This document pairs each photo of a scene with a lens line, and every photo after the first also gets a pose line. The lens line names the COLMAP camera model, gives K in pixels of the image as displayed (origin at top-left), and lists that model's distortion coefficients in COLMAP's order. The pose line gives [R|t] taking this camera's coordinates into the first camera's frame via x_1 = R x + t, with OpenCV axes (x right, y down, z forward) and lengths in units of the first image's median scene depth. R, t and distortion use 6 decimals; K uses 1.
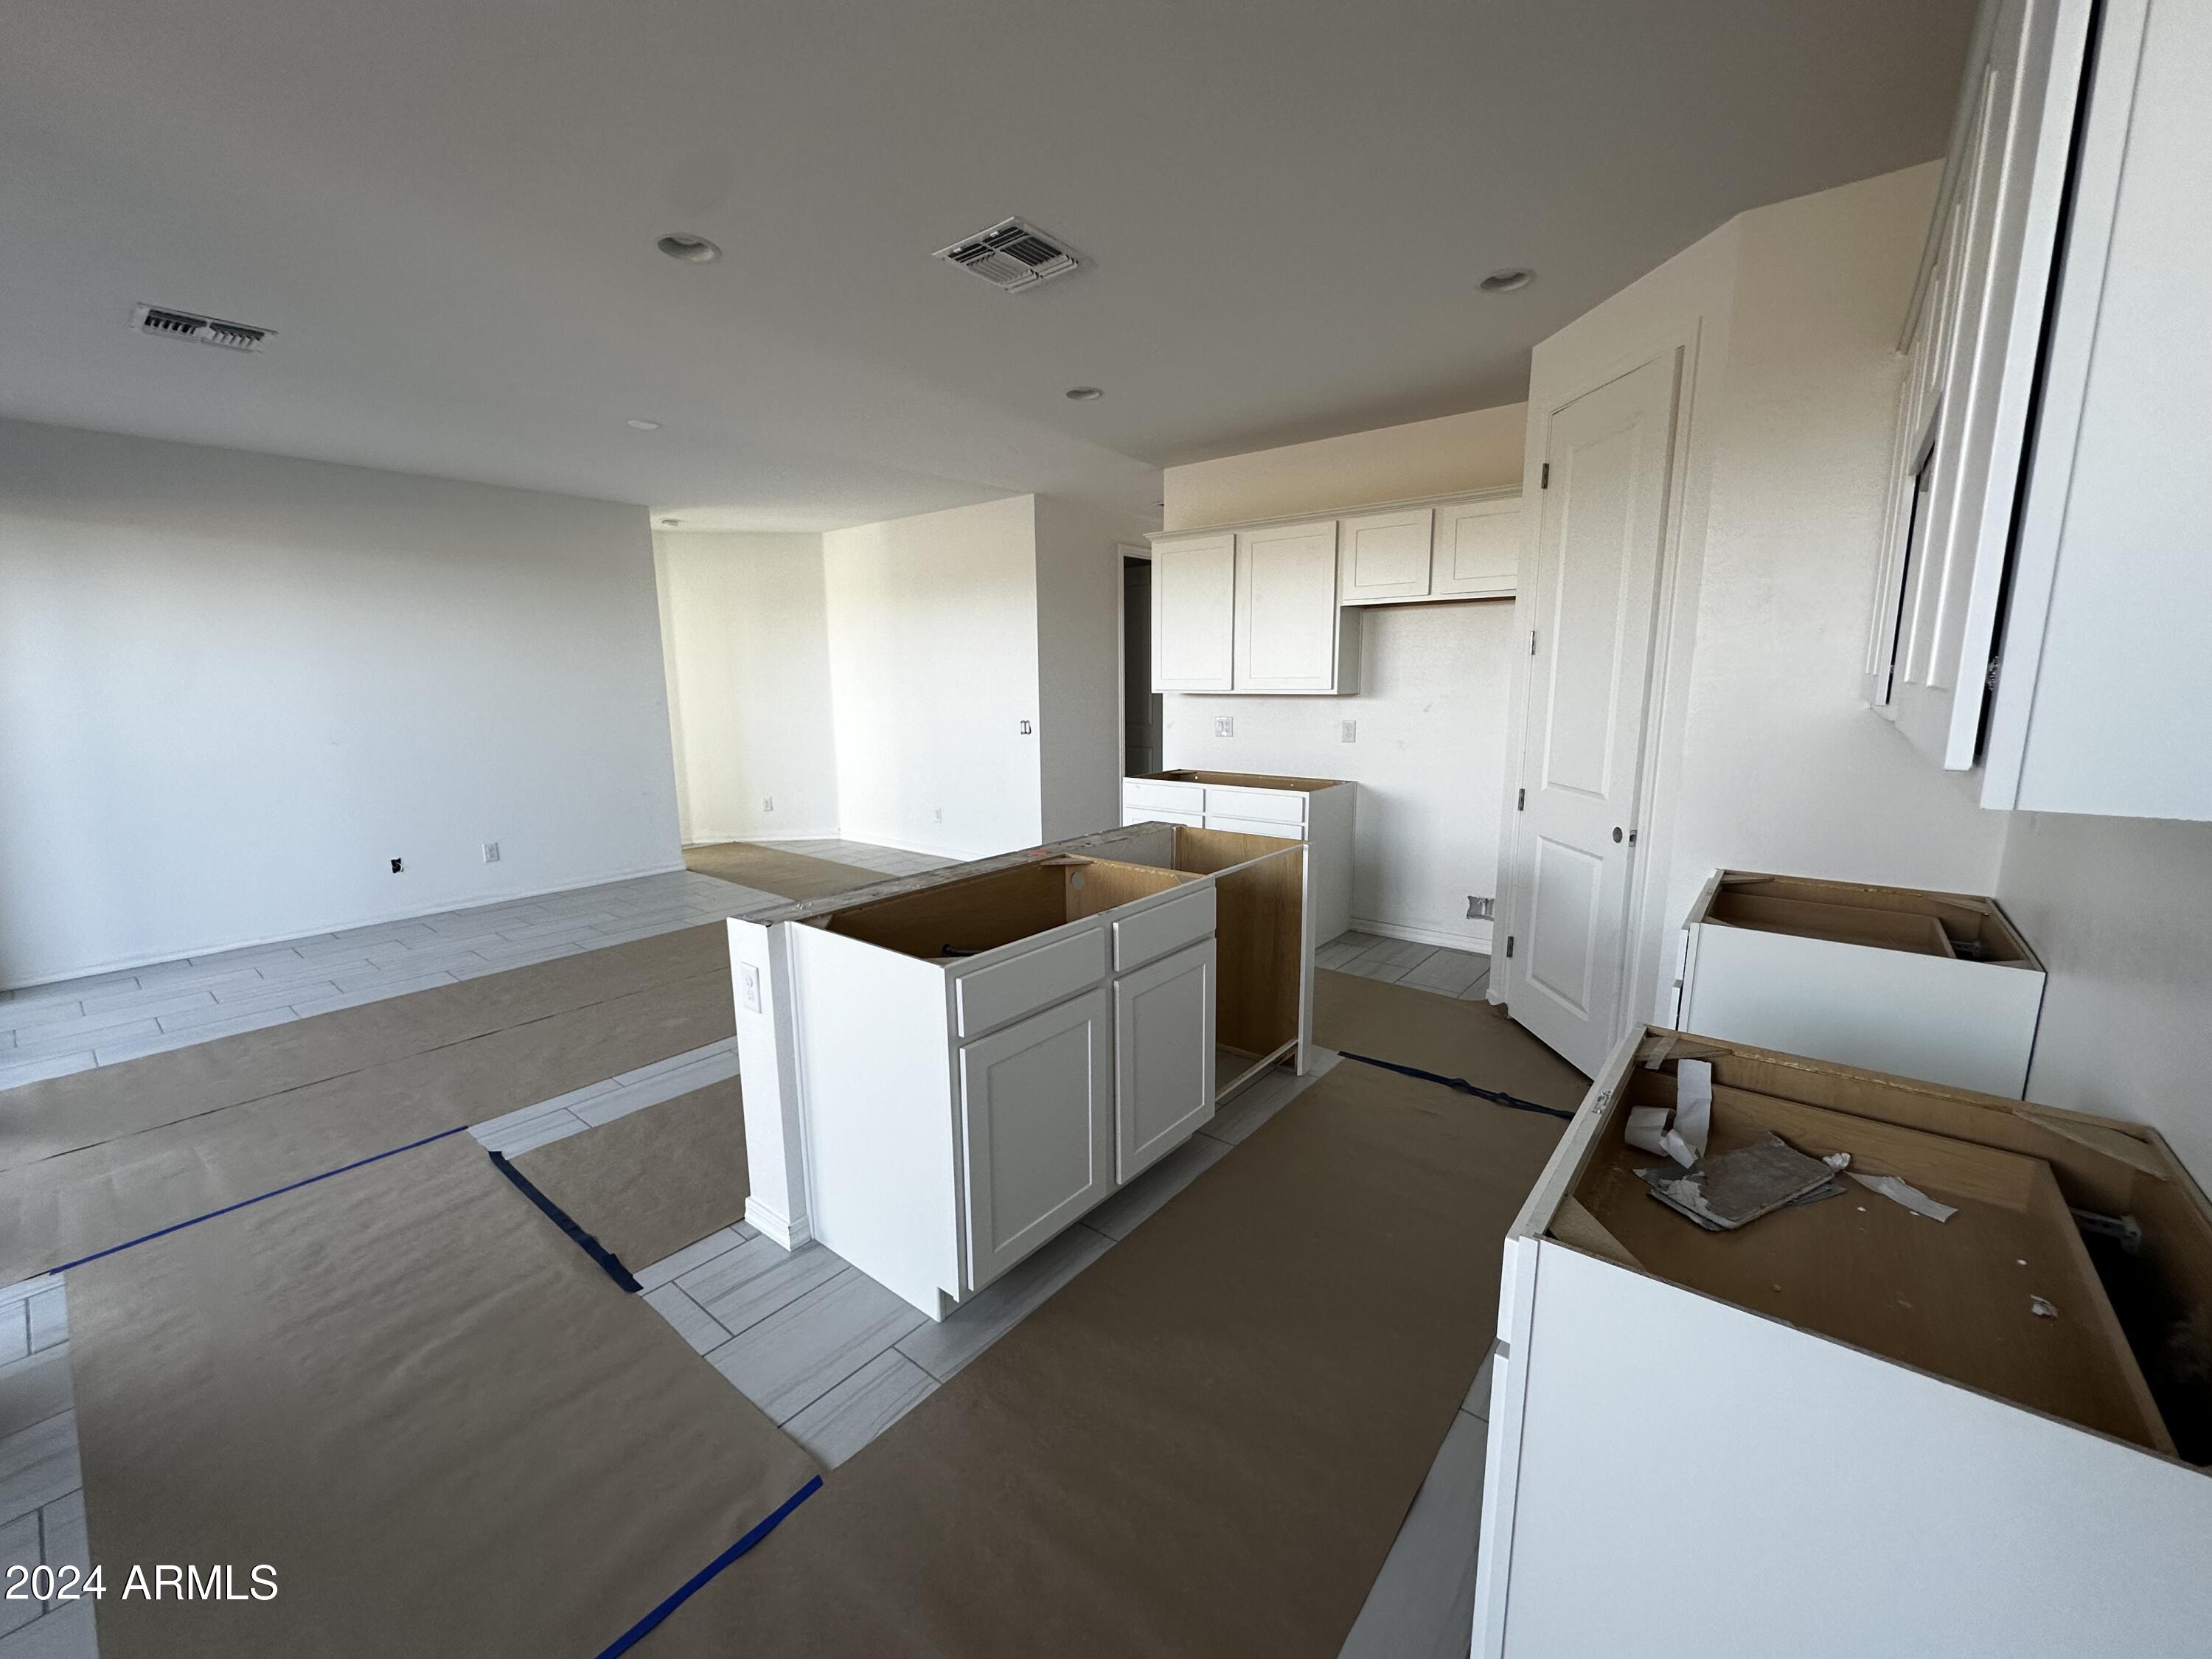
lens RADIAL K [[882.3, 0, 1108.8], [0, 882.3, 832.4], [0, 0, 1]] dist [-0.002196, 0.000808]
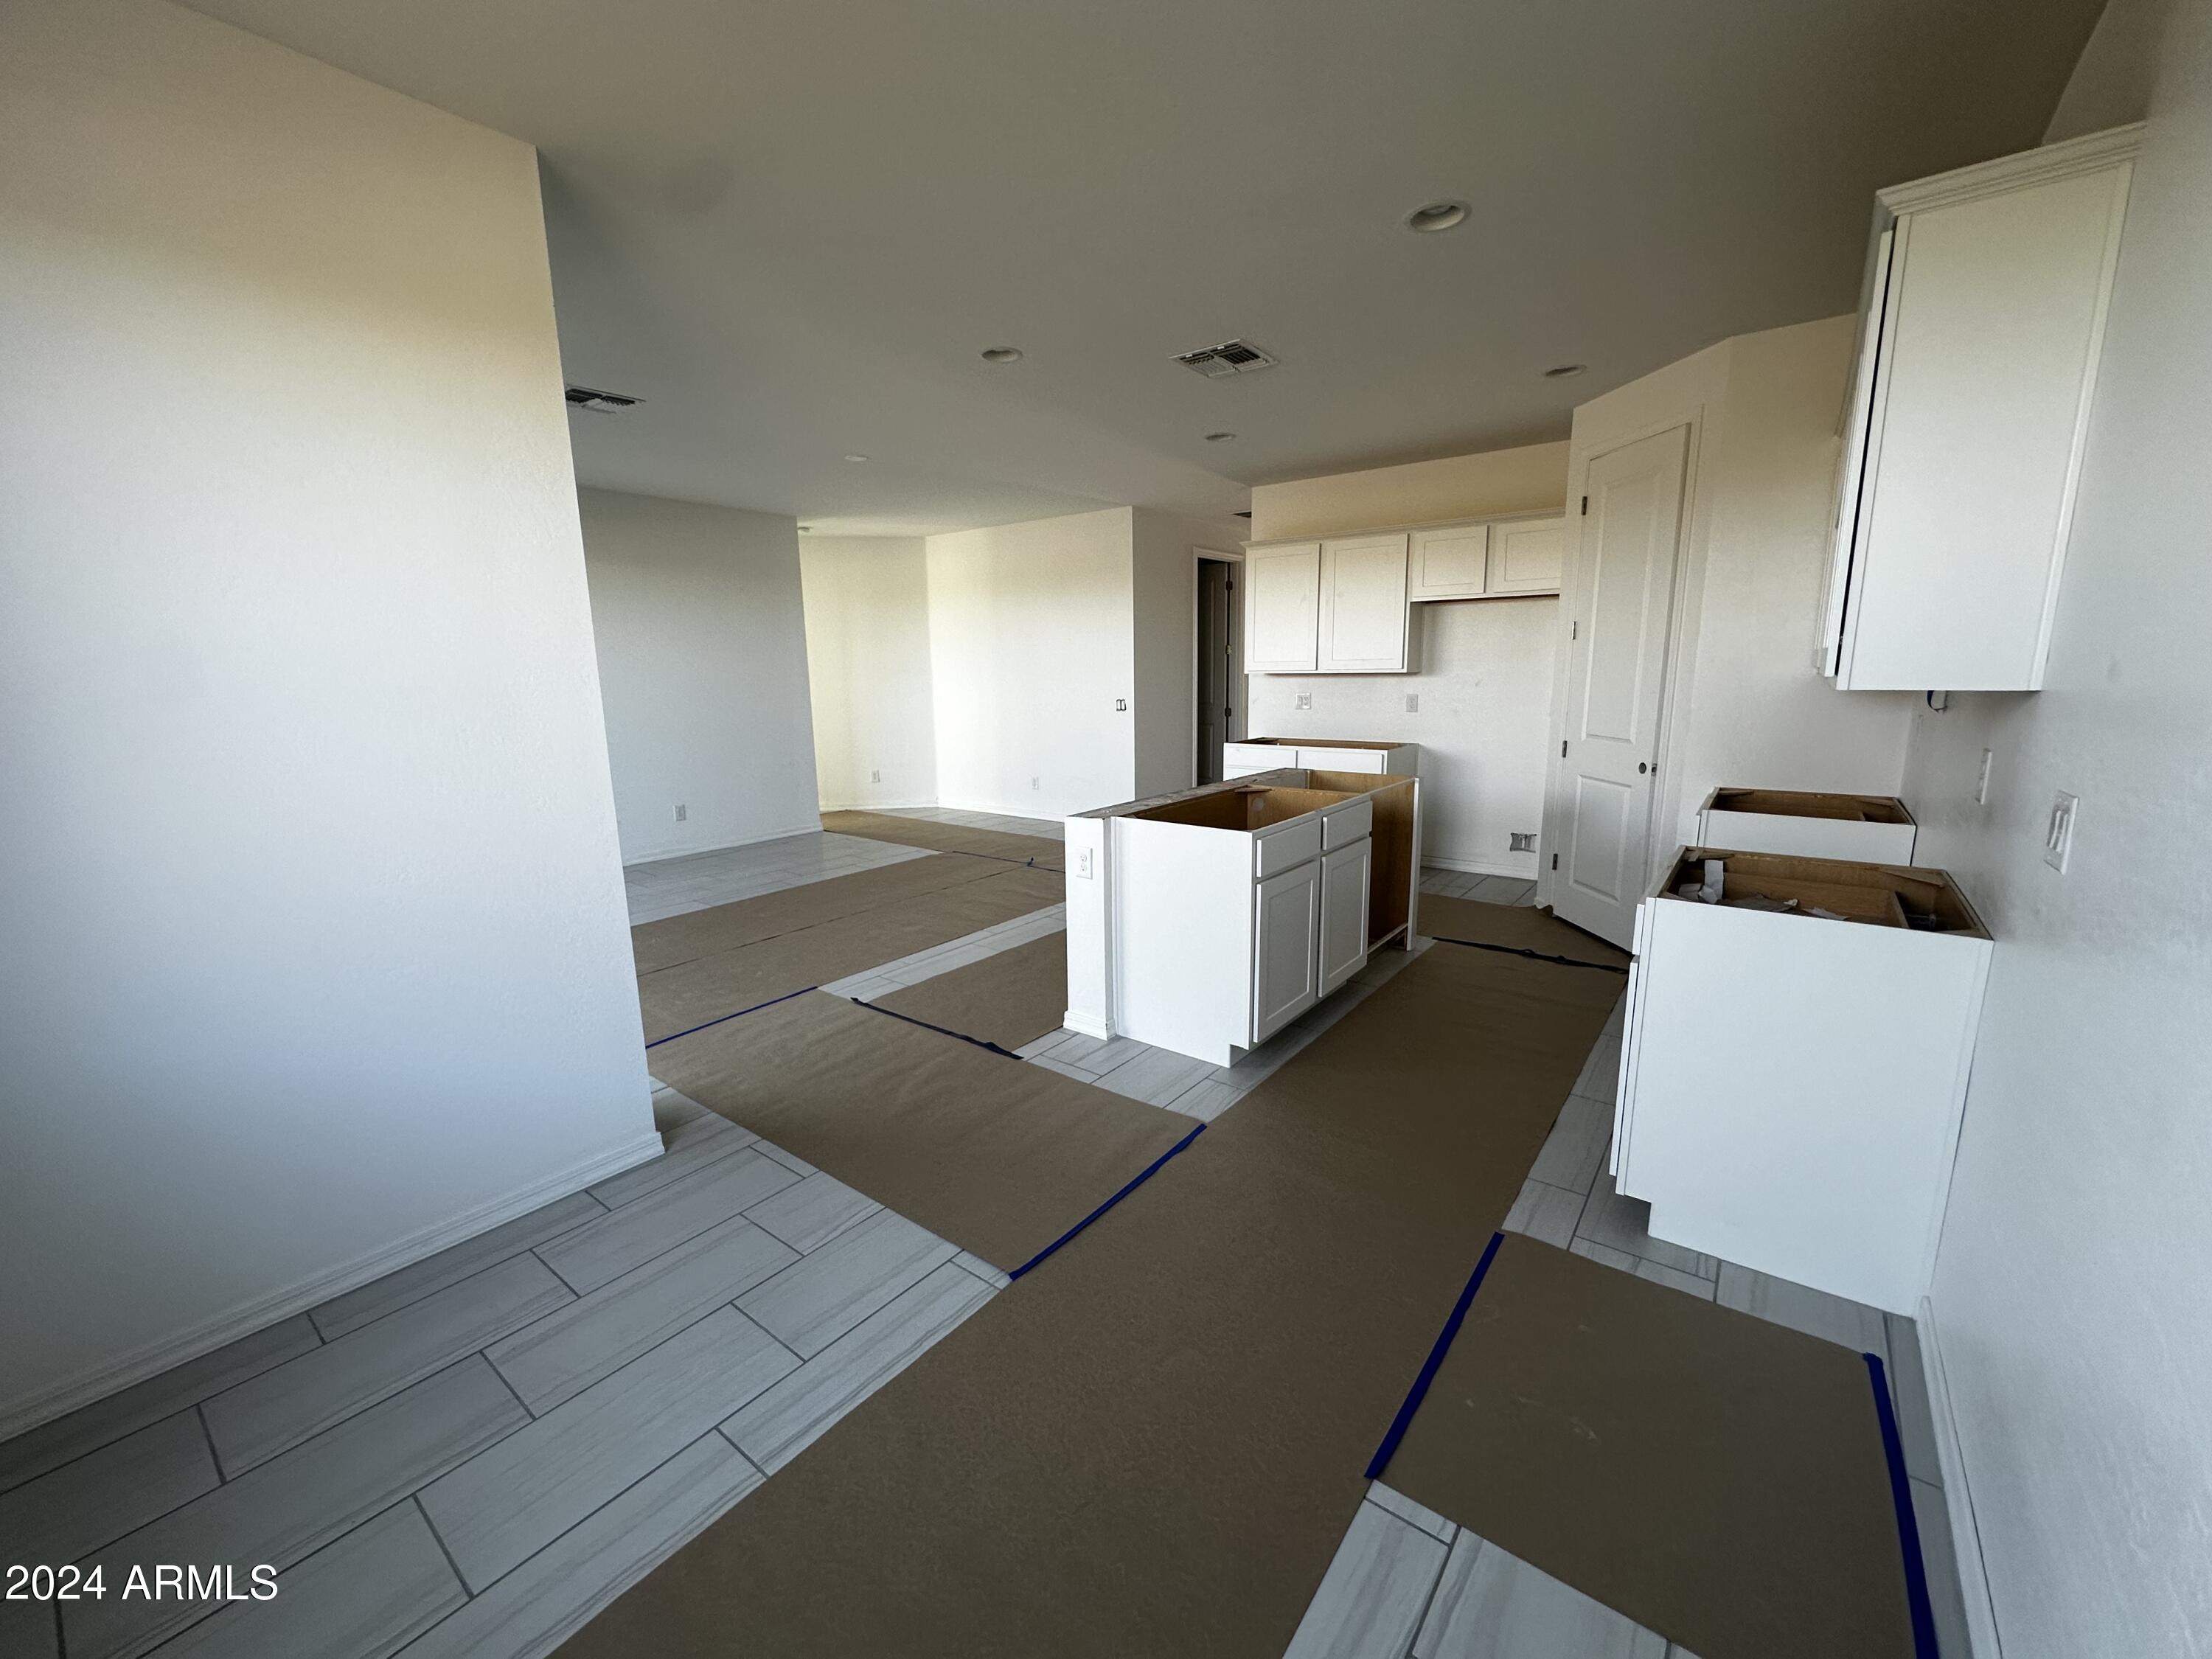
lens RADIAL K [[882.3, 0, 1109.2], [0, 882.3, 831.7], [0, 0, 1]] dist [-0.002196, 0.000808]
pose [[0.999746, -0.009383, 0.020471, -0.253500], [0.009181, 0.999909, 0.009928, 0.070252], [-0.020562, -0.009738, 0.999741, -0.323709]]
